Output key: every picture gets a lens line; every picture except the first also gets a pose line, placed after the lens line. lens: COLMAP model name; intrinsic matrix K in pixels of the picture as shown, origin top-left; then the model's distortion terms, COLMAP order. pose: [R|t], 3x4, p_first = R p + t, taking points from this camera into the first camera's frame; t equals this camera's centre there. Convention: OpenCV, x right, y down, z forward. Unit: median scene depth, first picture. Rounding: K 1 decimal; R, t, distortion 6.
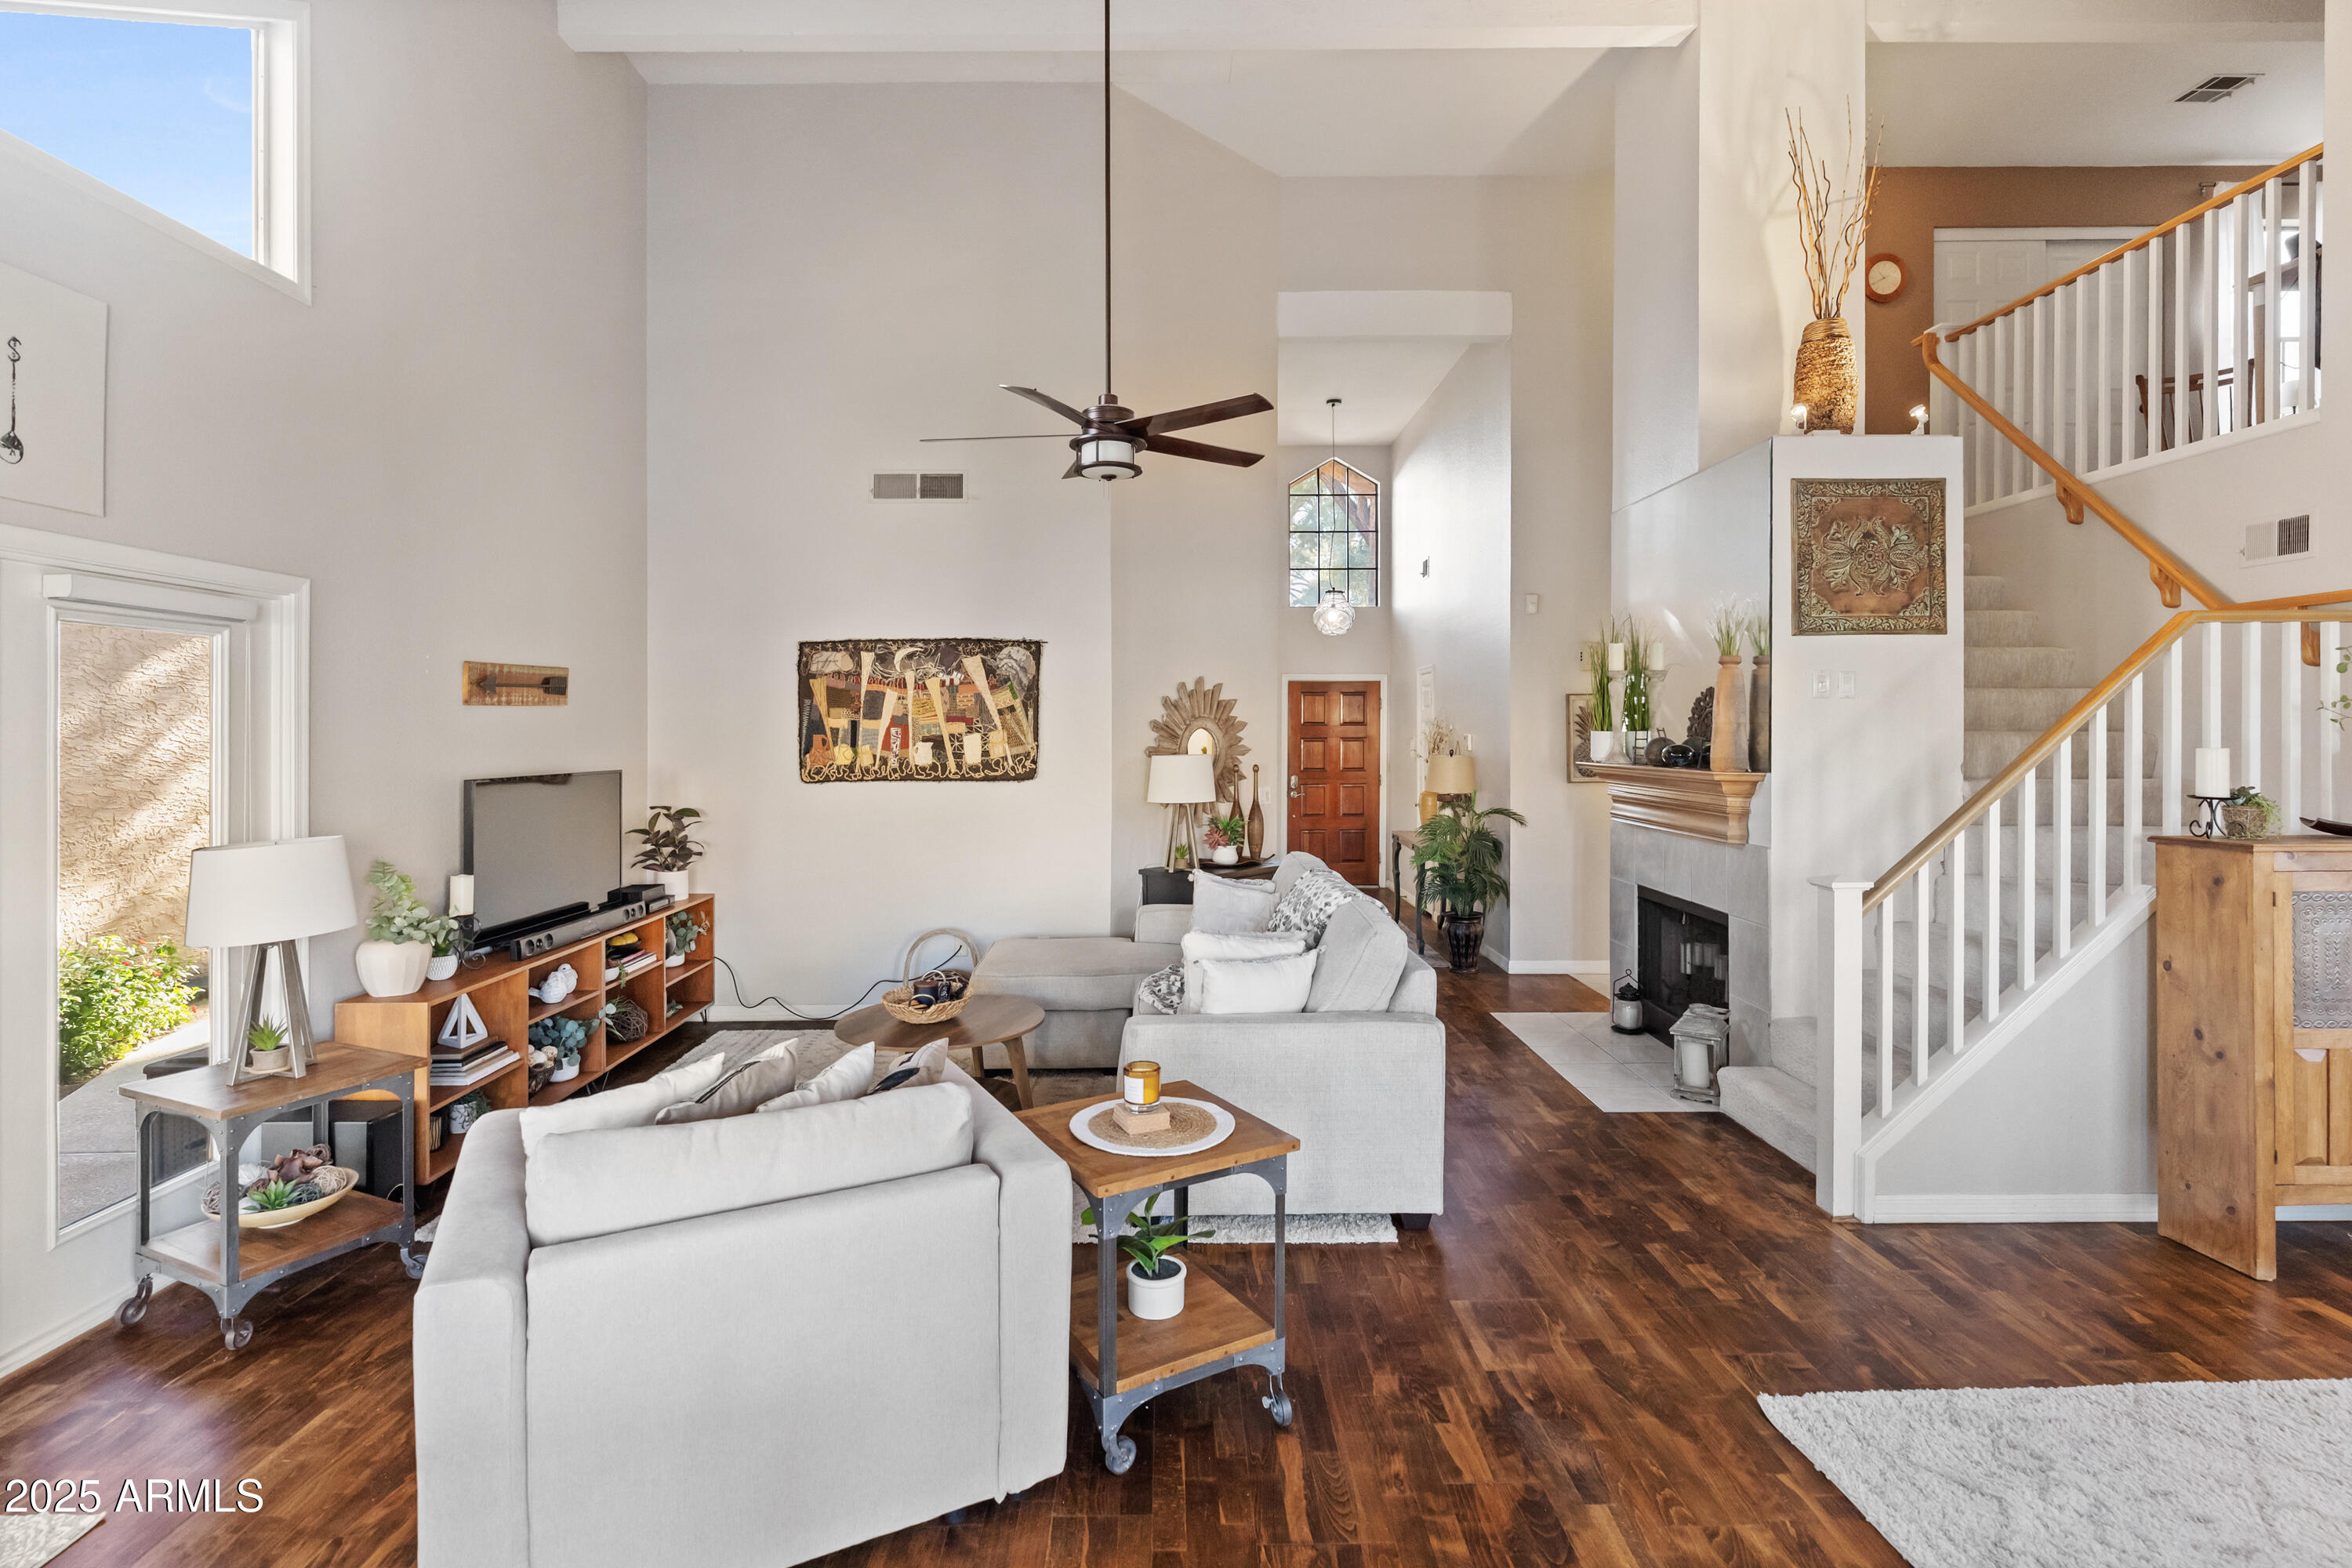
lens RADIAL K [[1108.5, 0, 1178.4], [0, 1108.5, 735.2], [0, 0, 1]] dist [-0.015971, 0.006436]
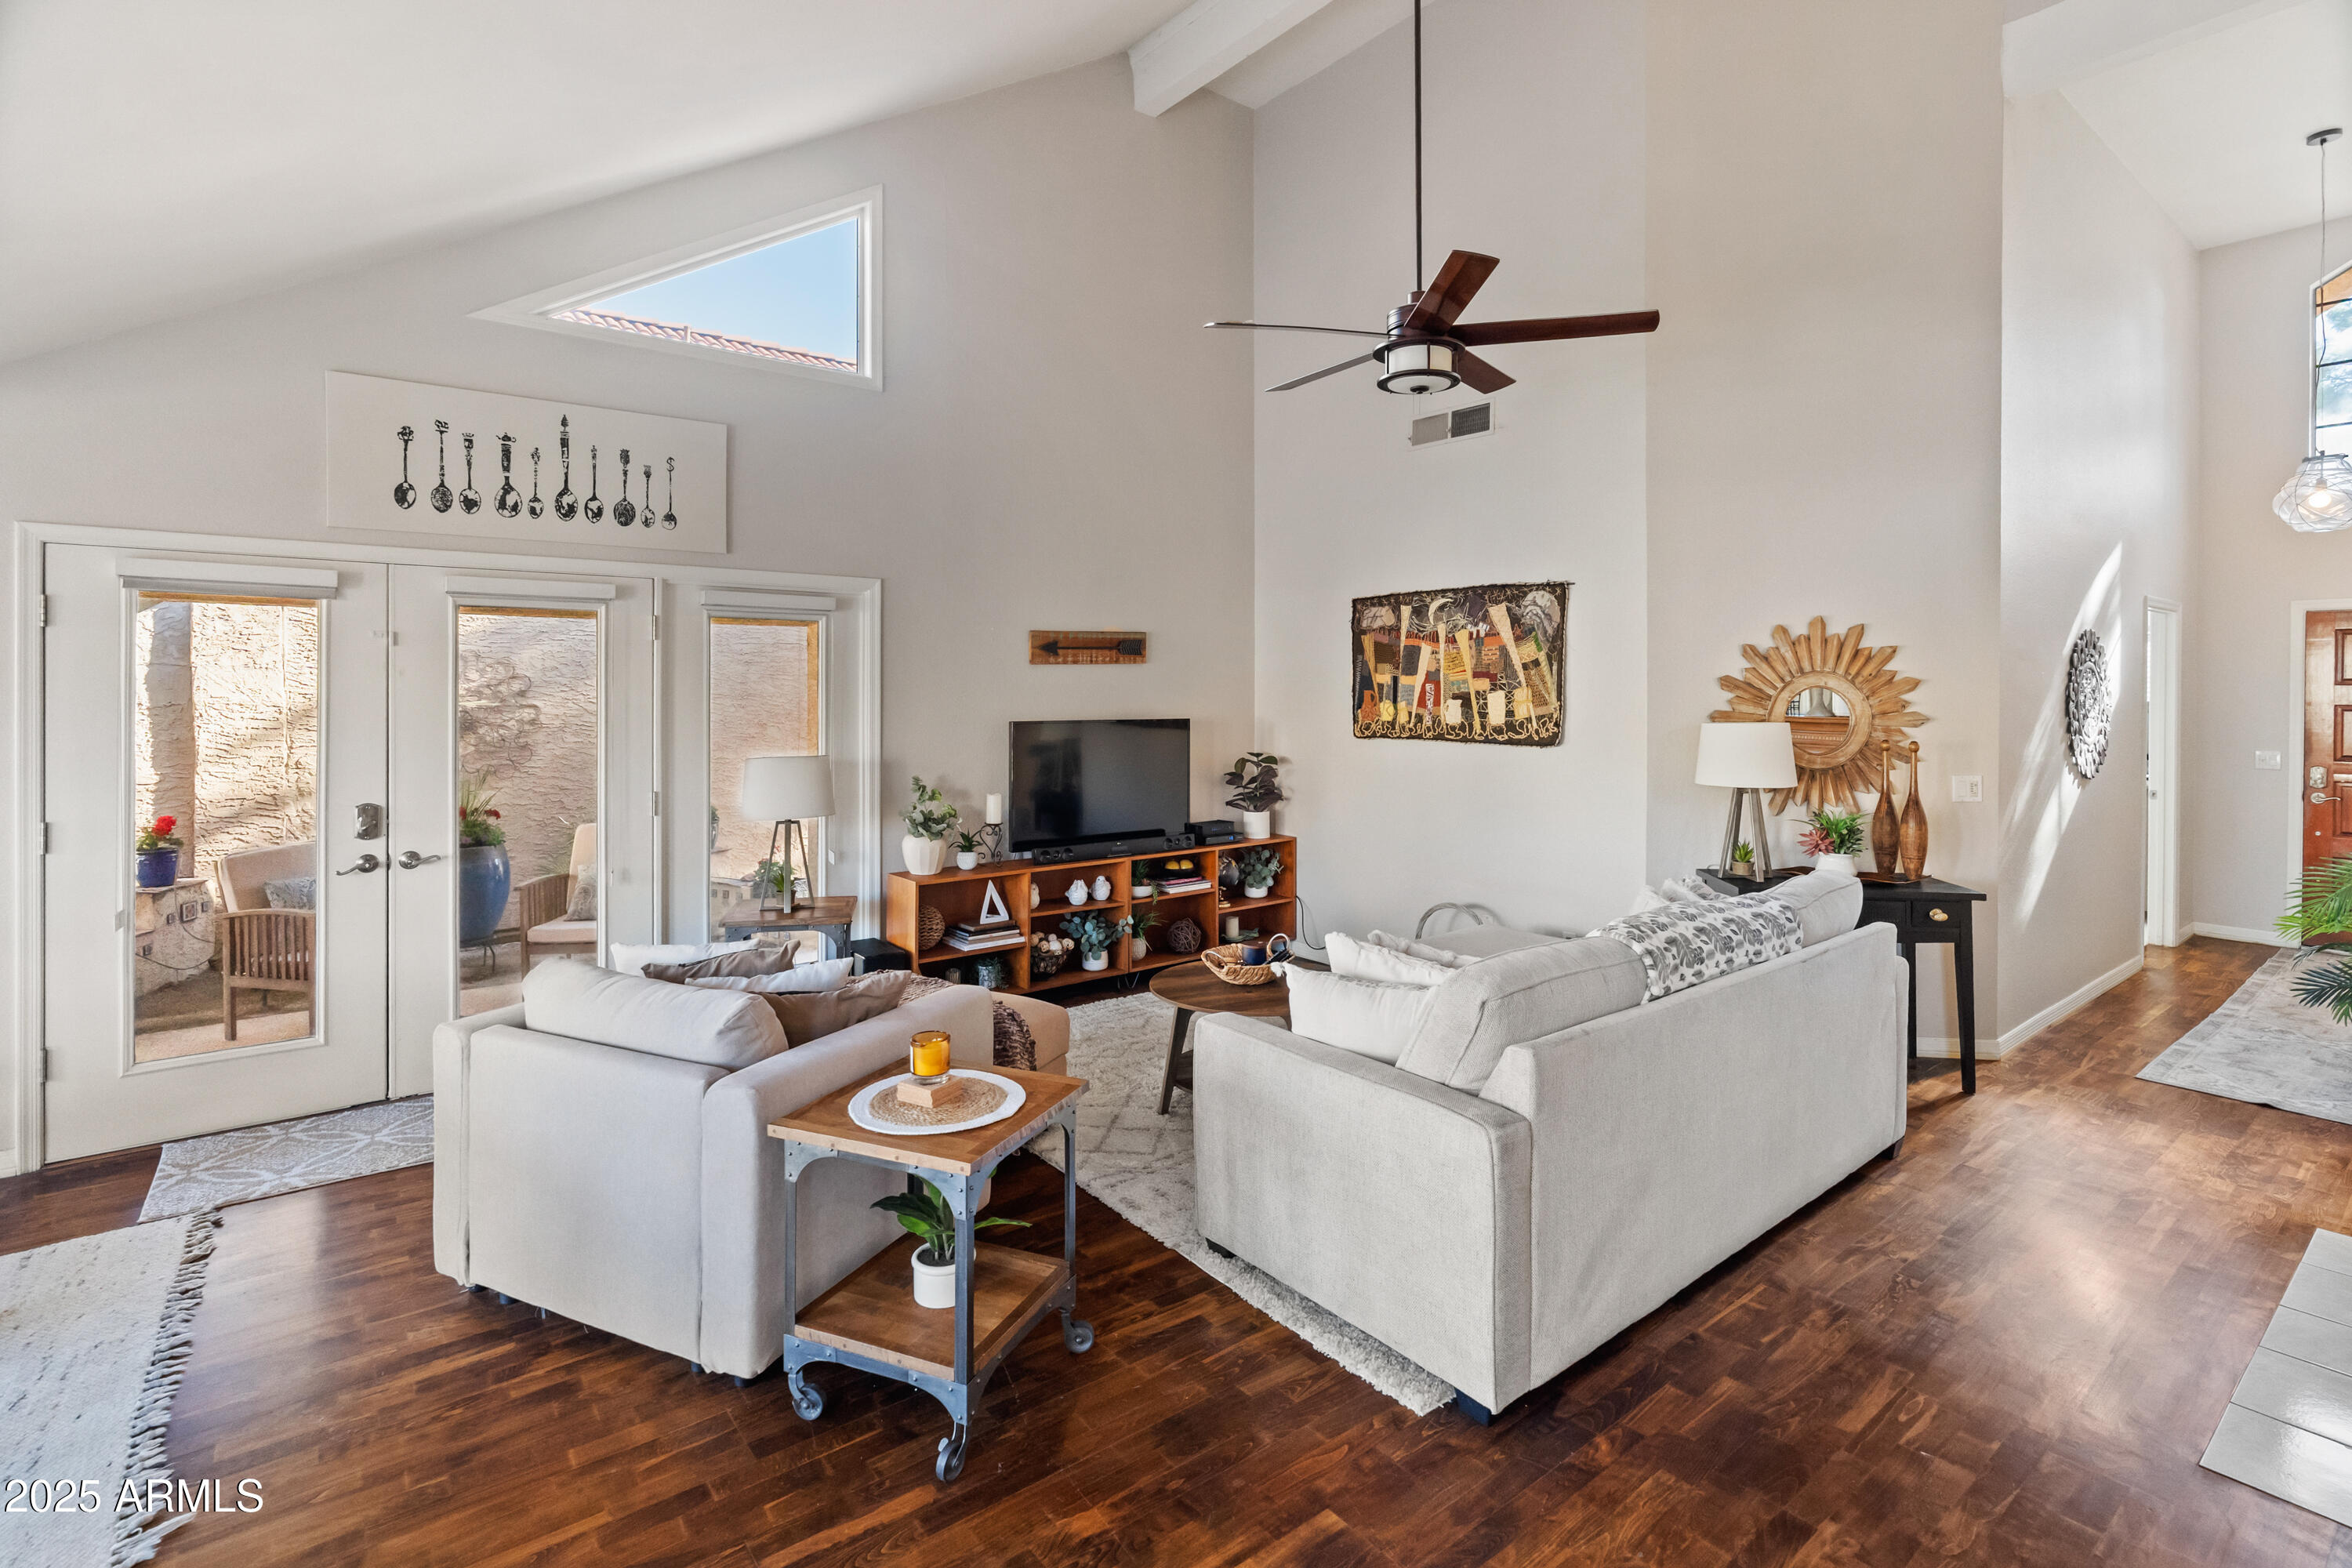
lens RADIAL K [[1108.5, 0, 1184.0], [0, 1108.5, 687.7], [0, 0, 1]] dist [-0.015971, 0.006436]
pose [[0.615187, 0.008525, -0.788335, 0.483872], [-0.010520, 0.999941, 0.002604, -0.004687], [0.788311, 0.006691, 0.615241, 0.327057]]
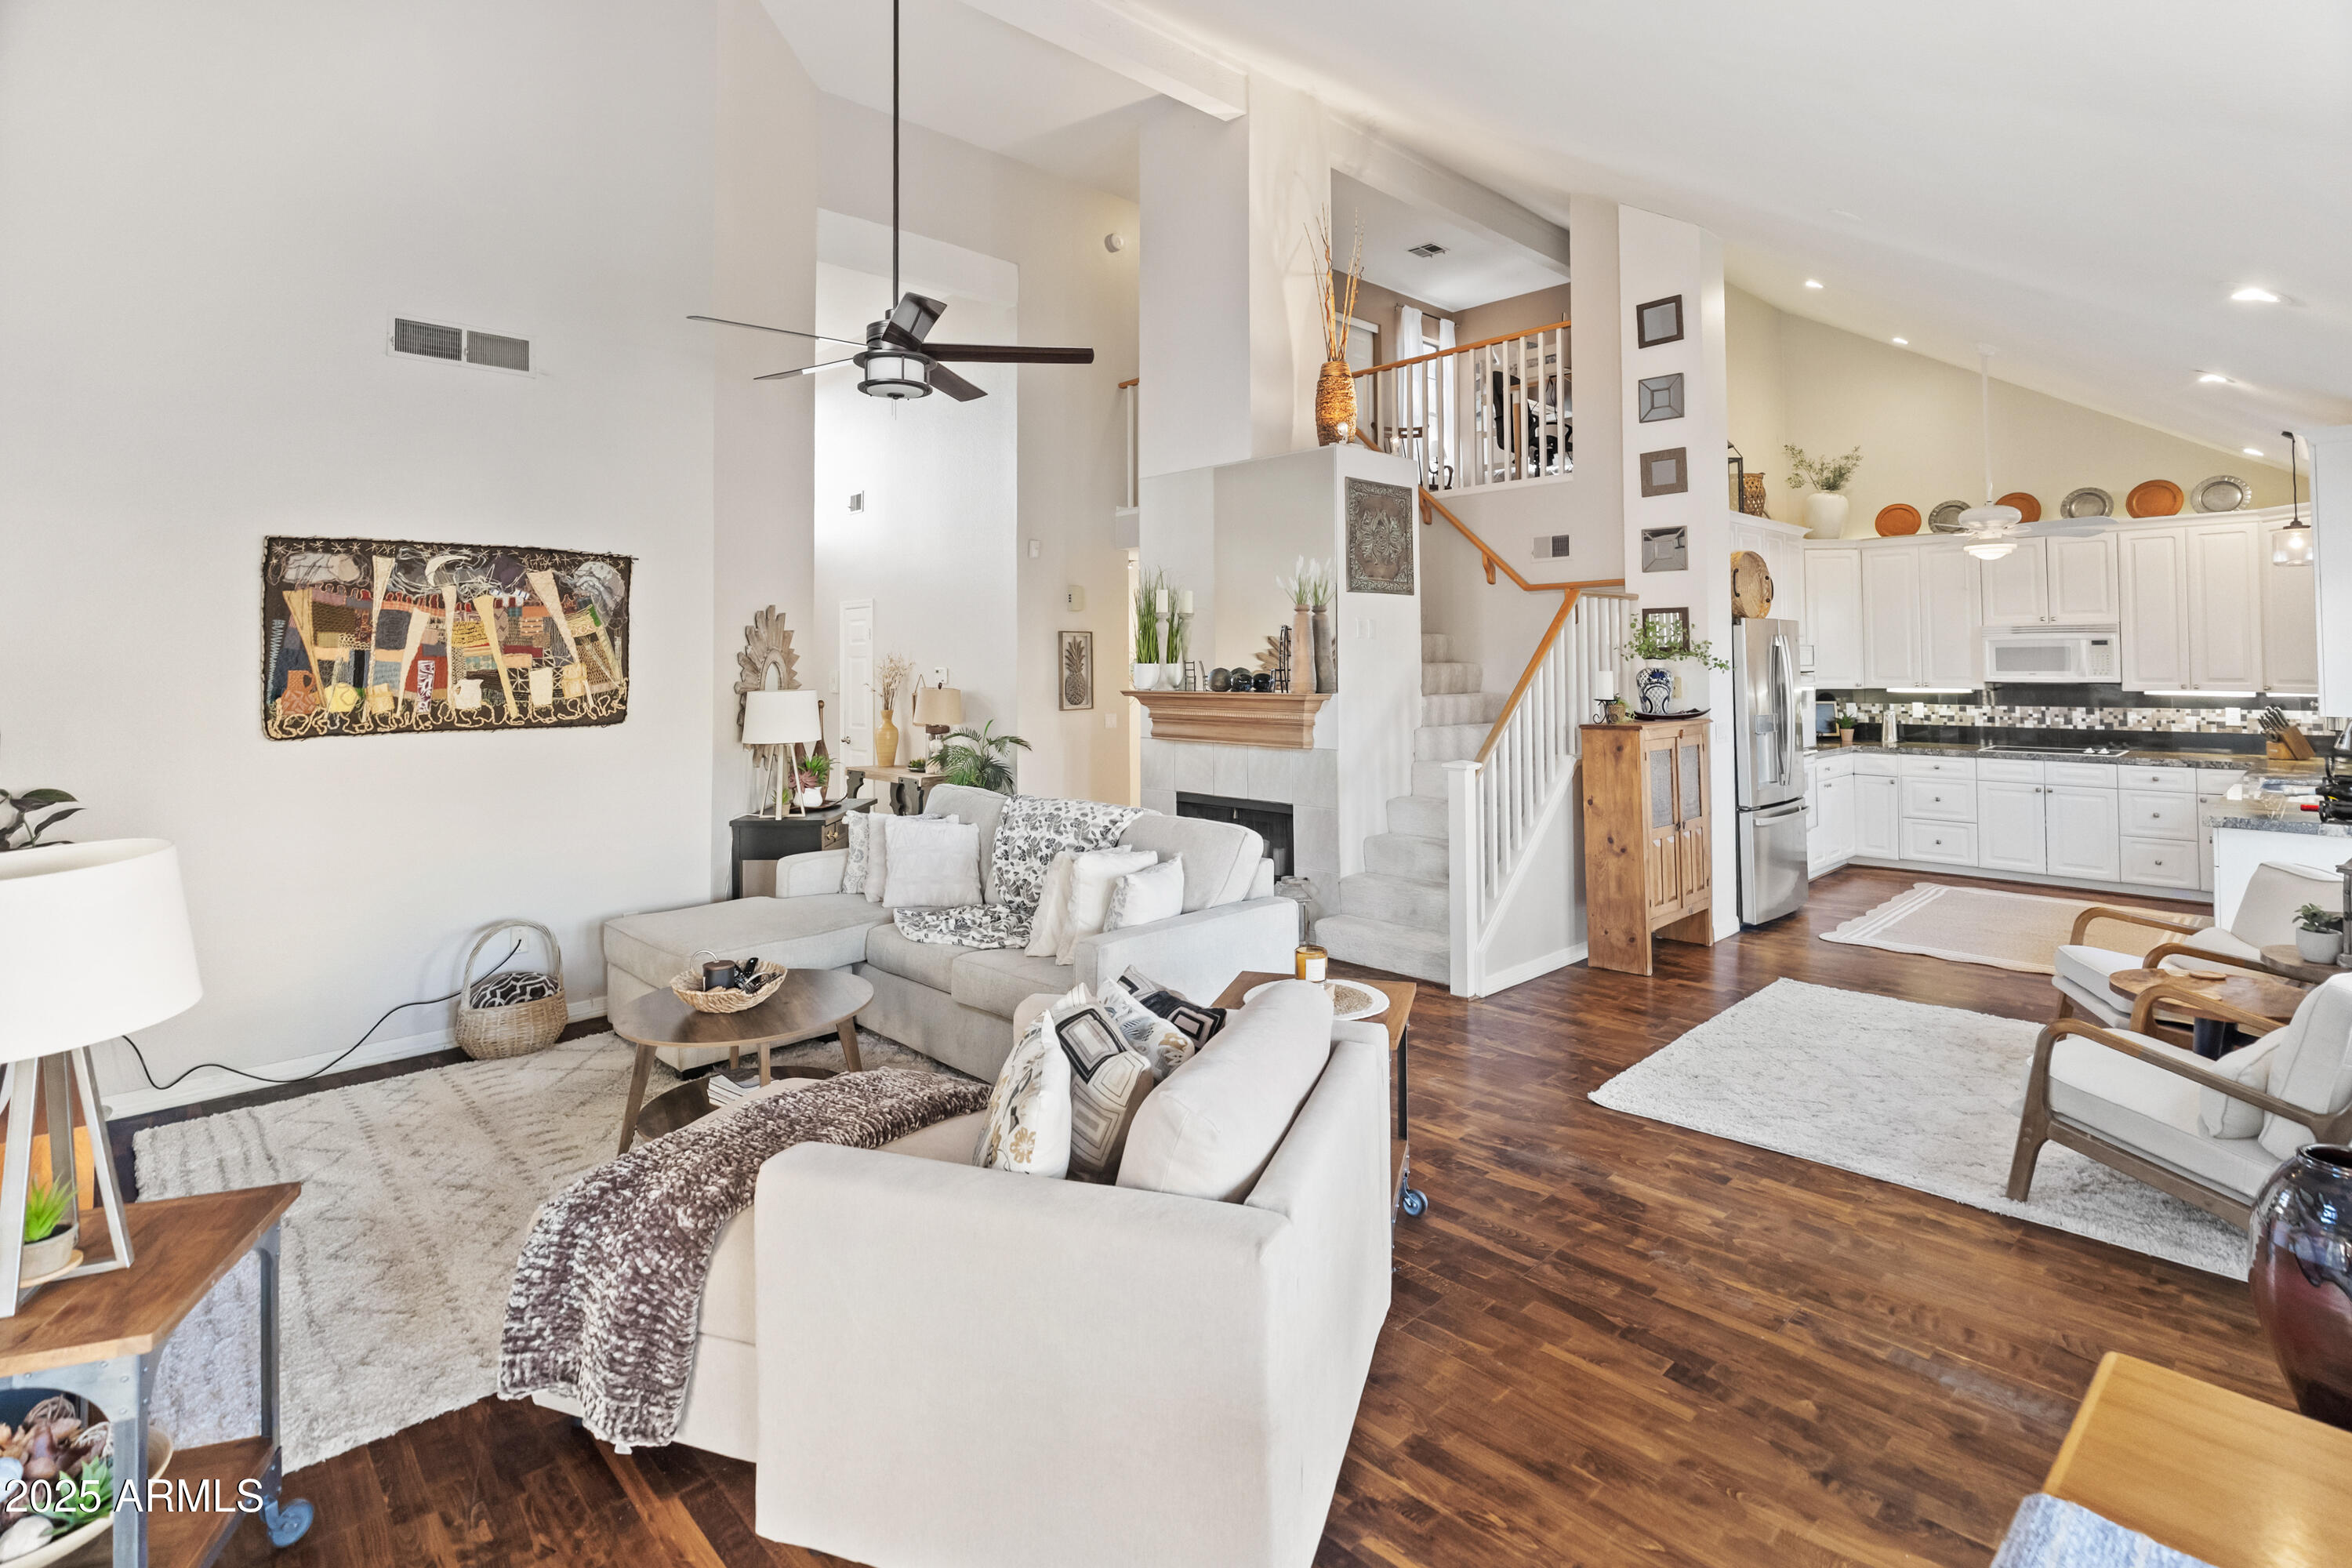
lens RADIAL K [[1108.5, 0, 1179.6], [0, 1108.5, 652.6], [0, 0, 1]] dist [-0.015971, 0.006436]
pose [[0.734813, 0.006388, 0.678239, -0.511609], [0.007180, 0.999826, -0.017197, 0.005995], [-0.678231, 0.017506, 0.734640, 0.138456]]
